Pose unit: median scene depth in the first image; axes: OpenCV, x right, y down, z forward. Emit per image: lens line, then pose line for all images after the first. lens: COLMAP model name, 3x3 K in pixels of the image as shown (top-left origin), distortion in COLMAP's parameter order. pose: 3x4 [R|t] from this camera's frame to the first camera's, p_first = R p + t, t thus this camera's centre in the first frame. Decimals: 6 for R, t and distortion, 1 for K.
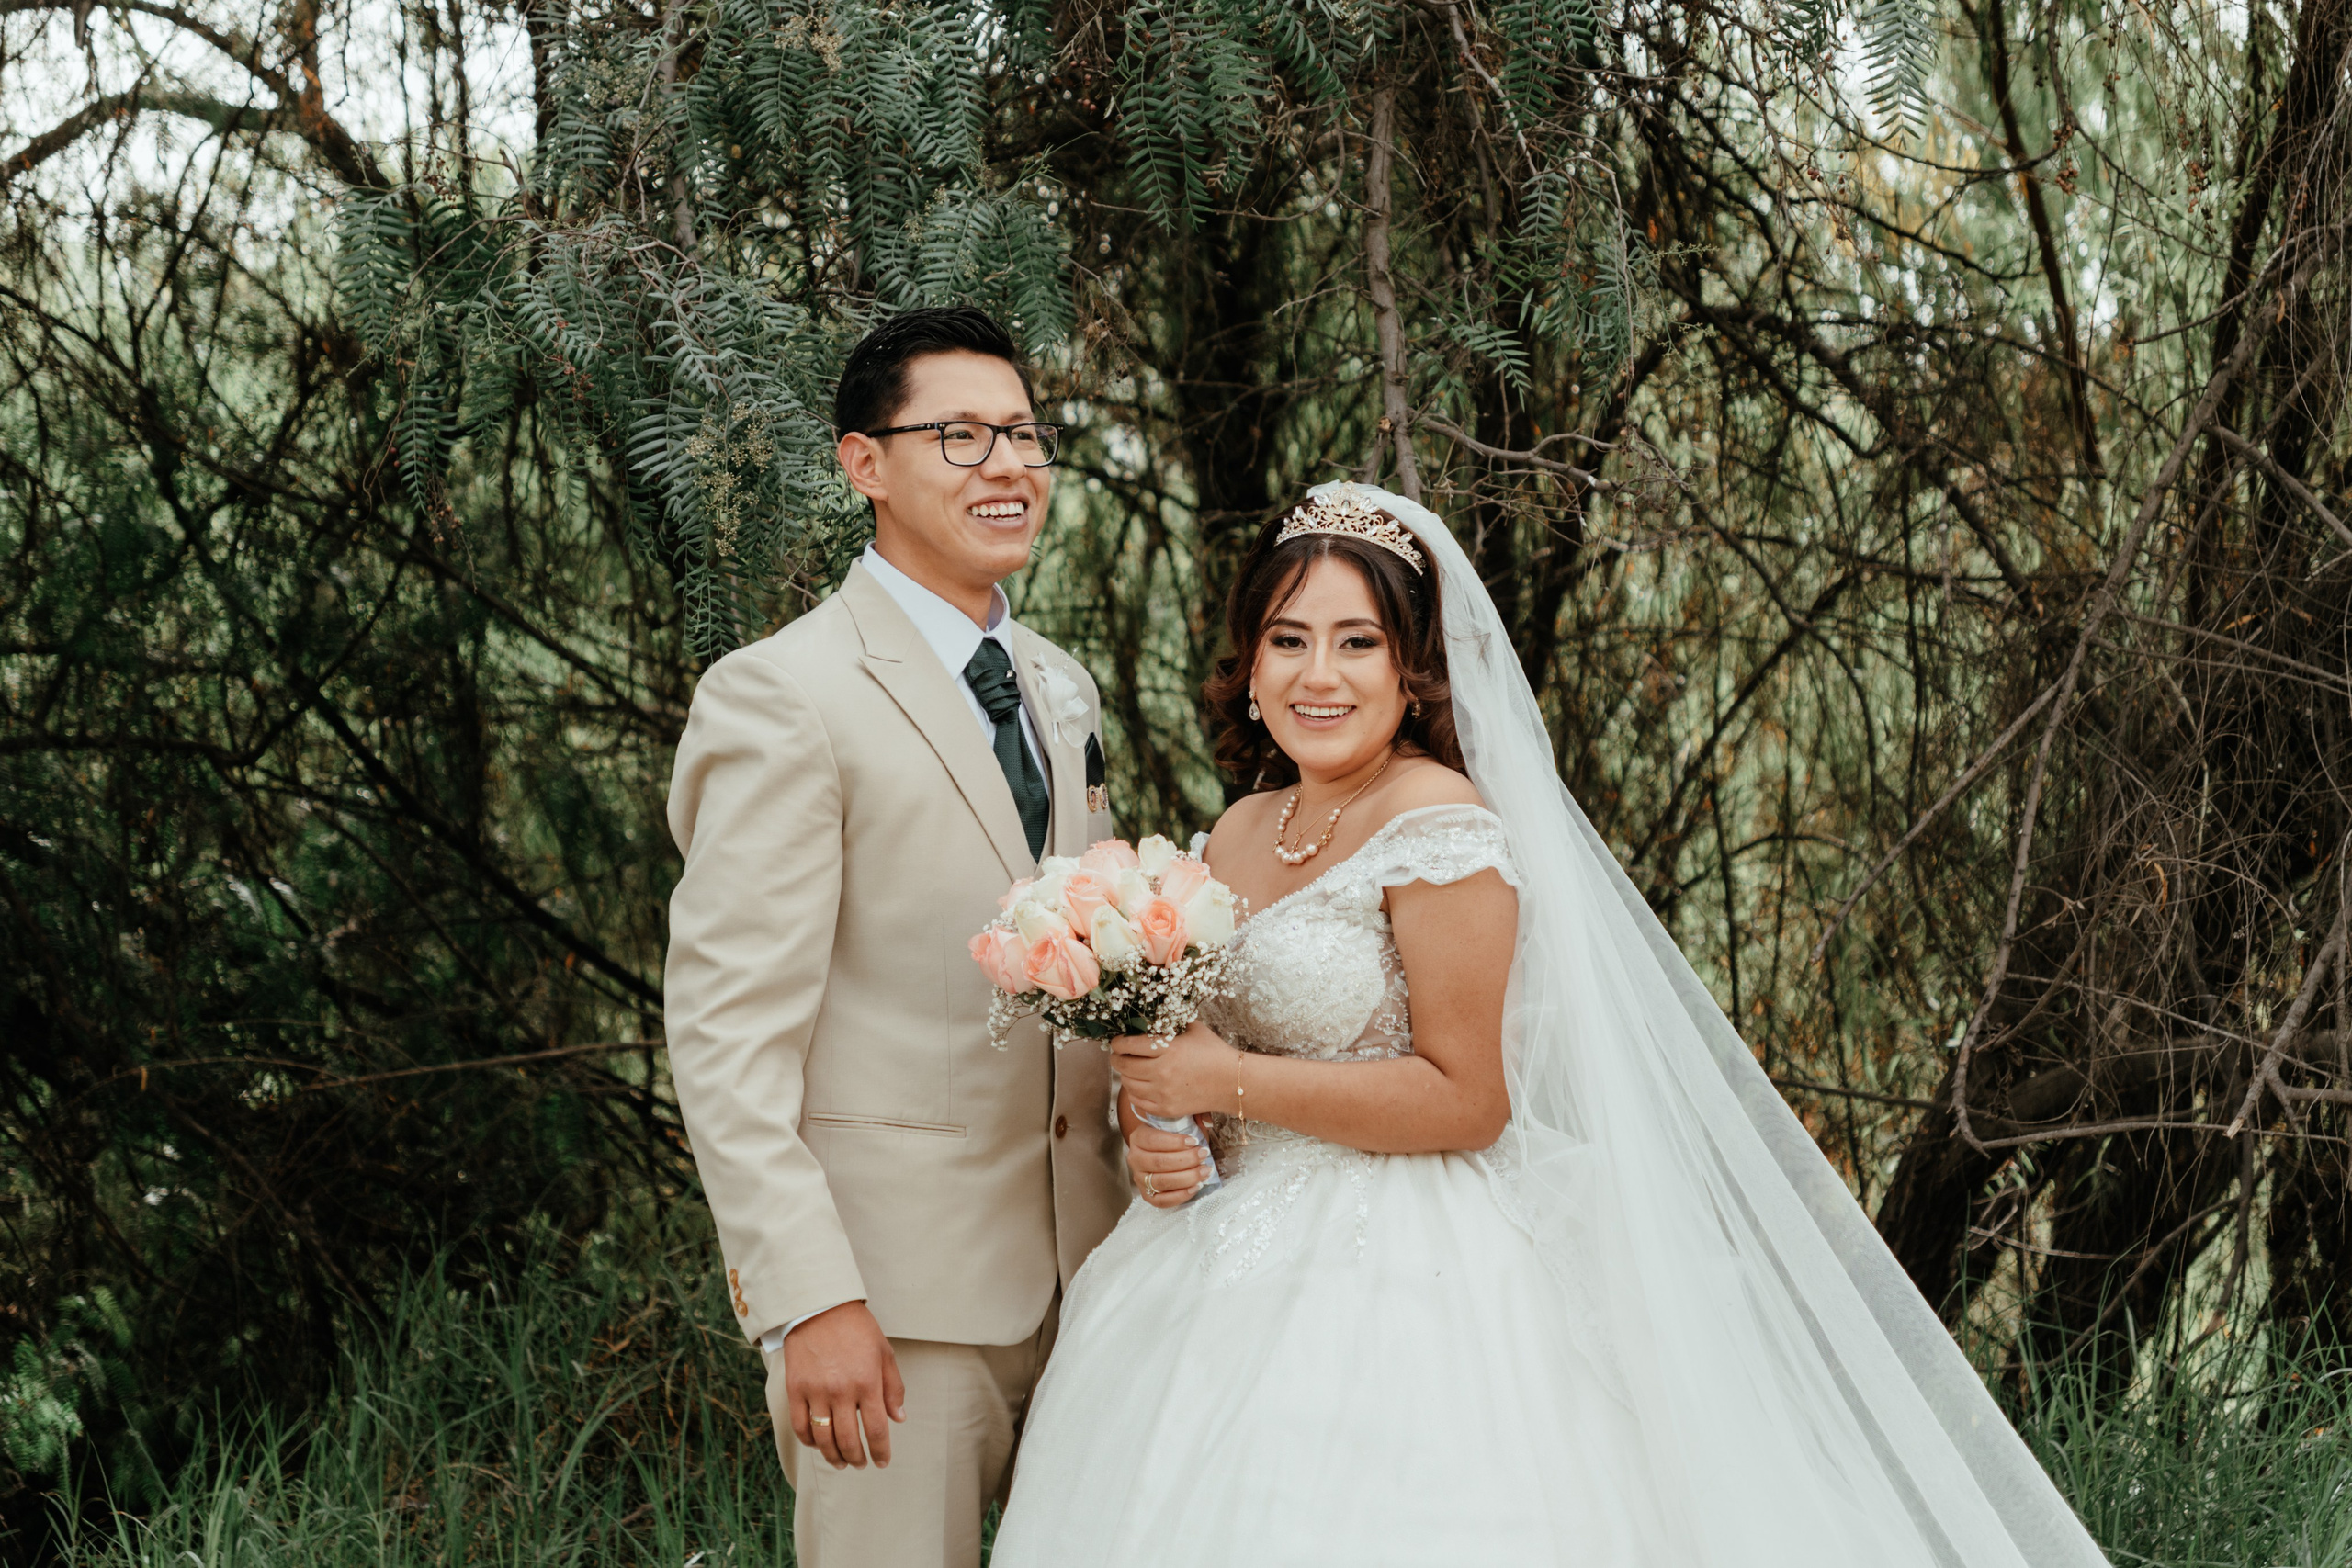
lens RADIAL K [[4576.6, 0, 1176.0], [0, 4576.6, 784.0], [0, 0, 1]] dist [0.068805, 0.007746]
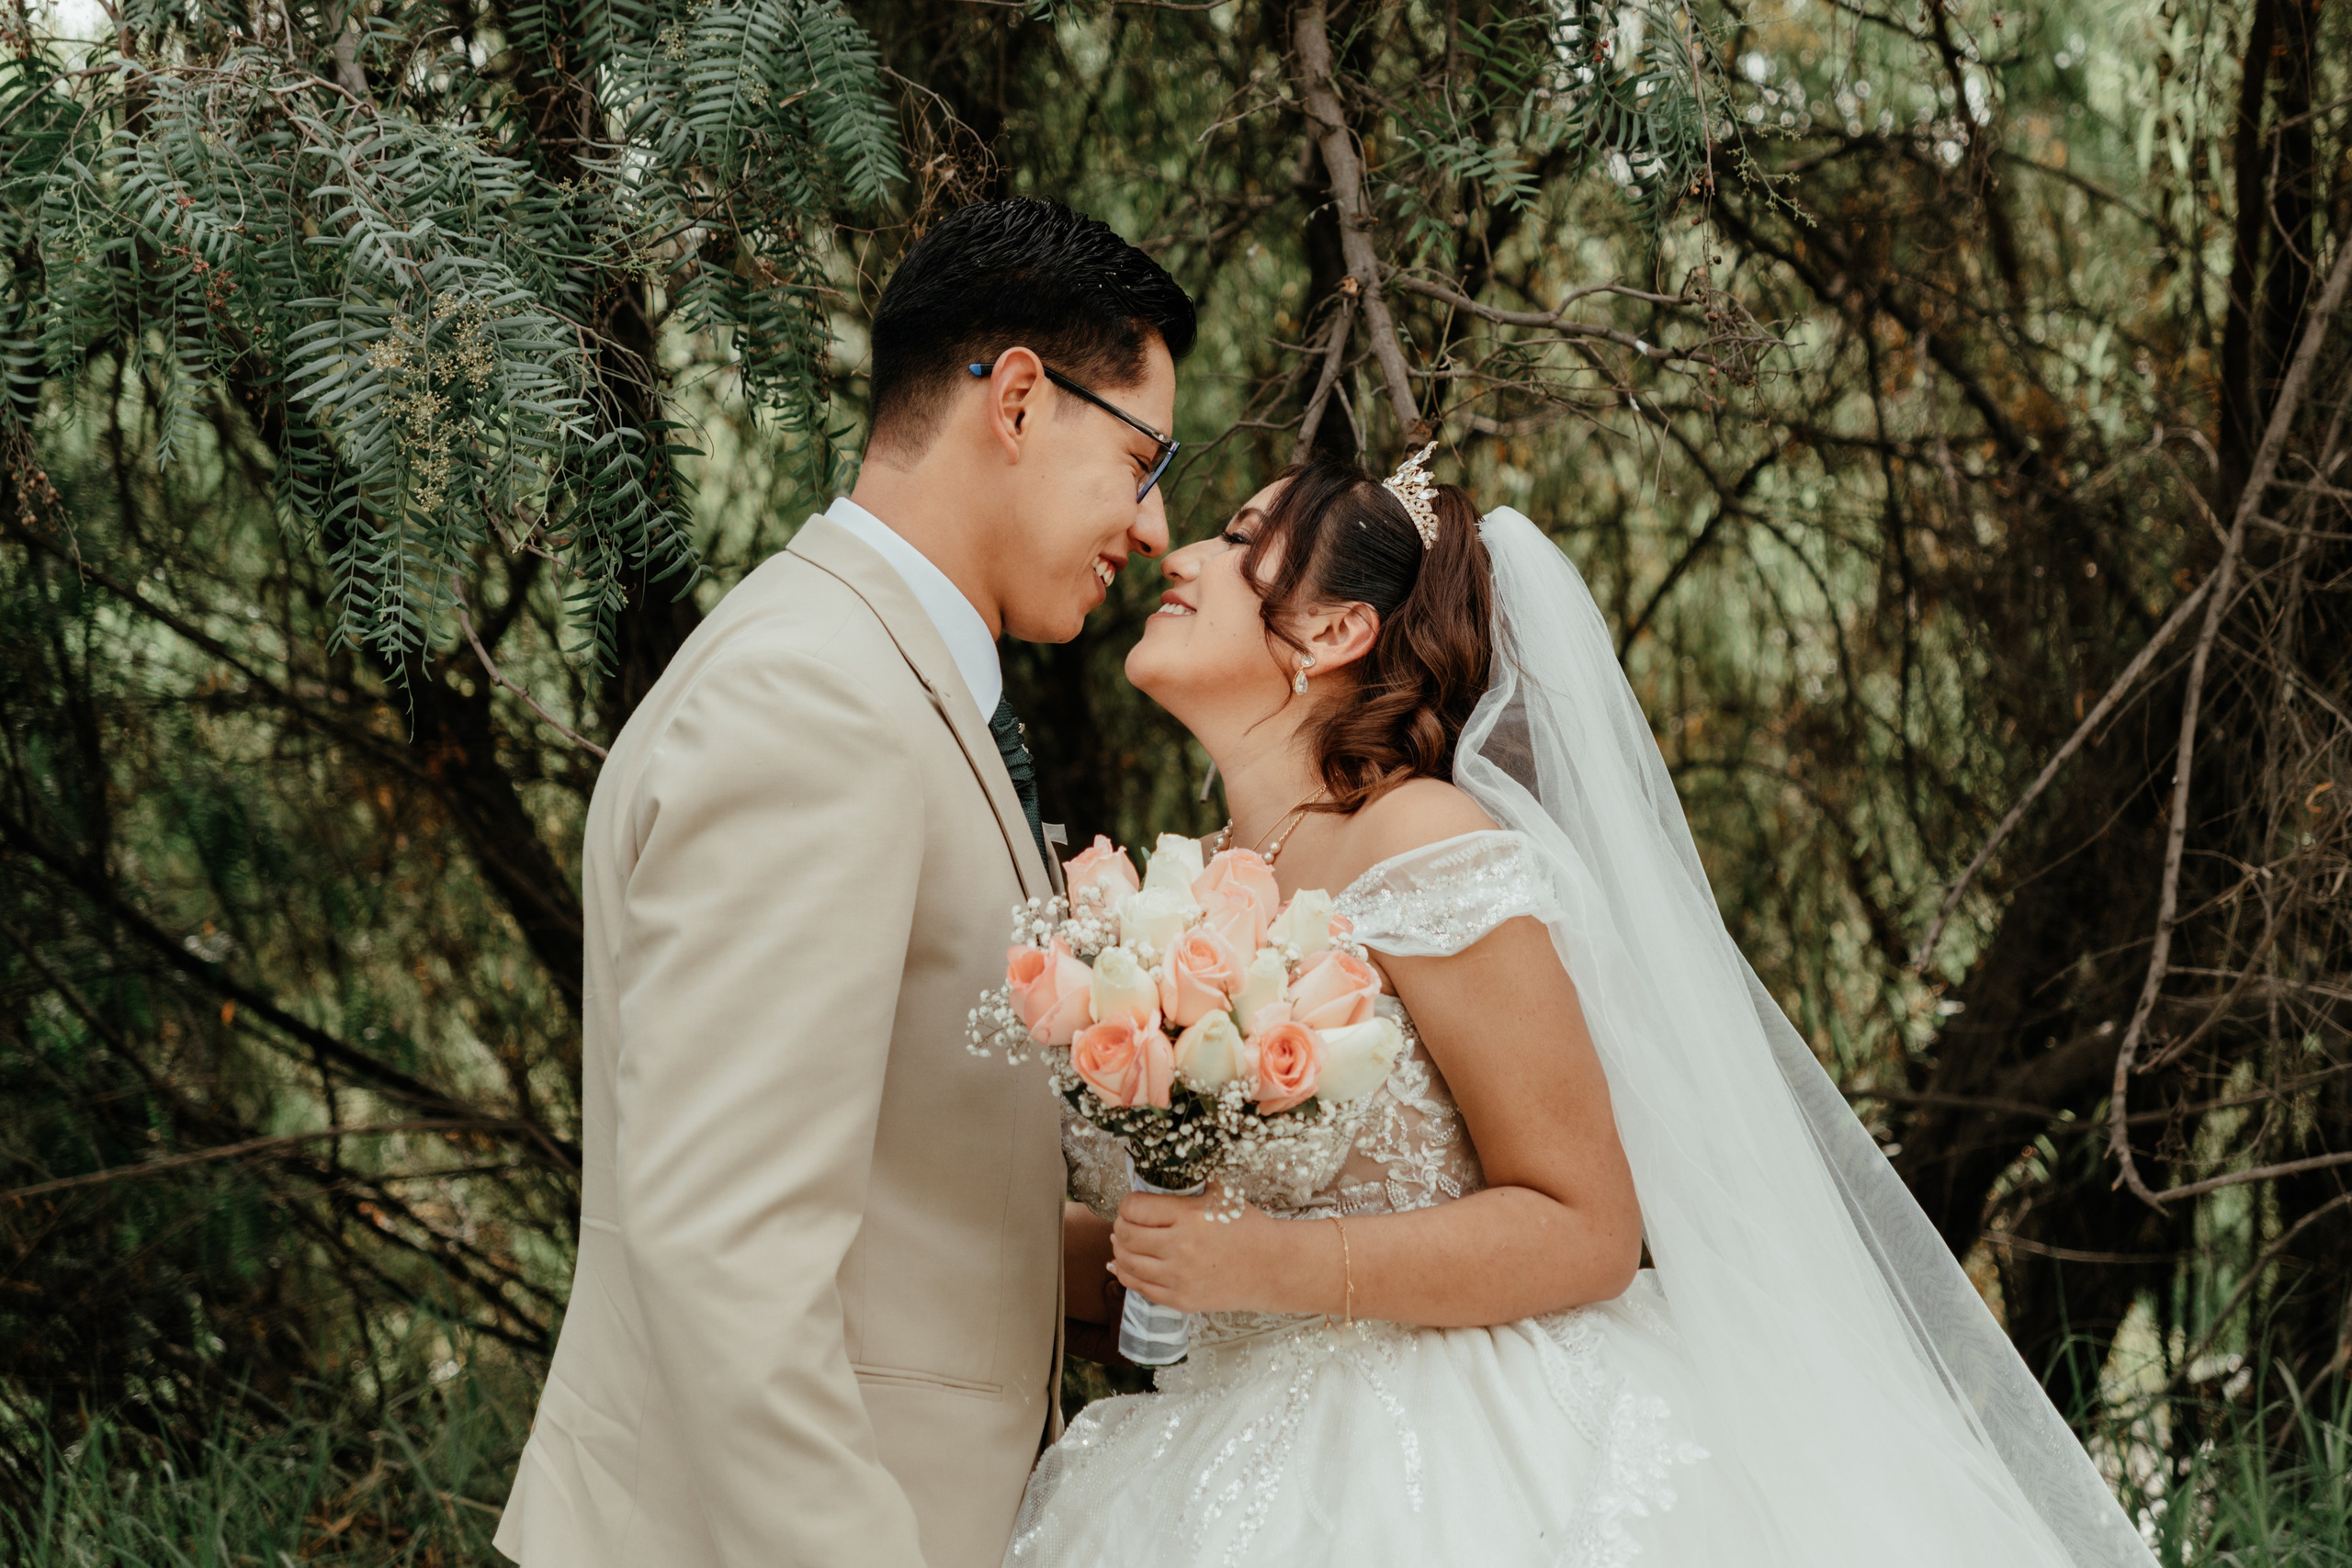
lens RADIAL K [[5329.8, 0, 1258.3], [0, 5329.8, 967.6], [0, 0, 1]] dist [0.008818, 0.941137]
pose [[0.996291, -0.059845, 0.061837, -0.023009], [0.056917, 0.997221, 0.048070, -0.009504], [-0.064542, -0.044372, 0.996928, 0.128984]]
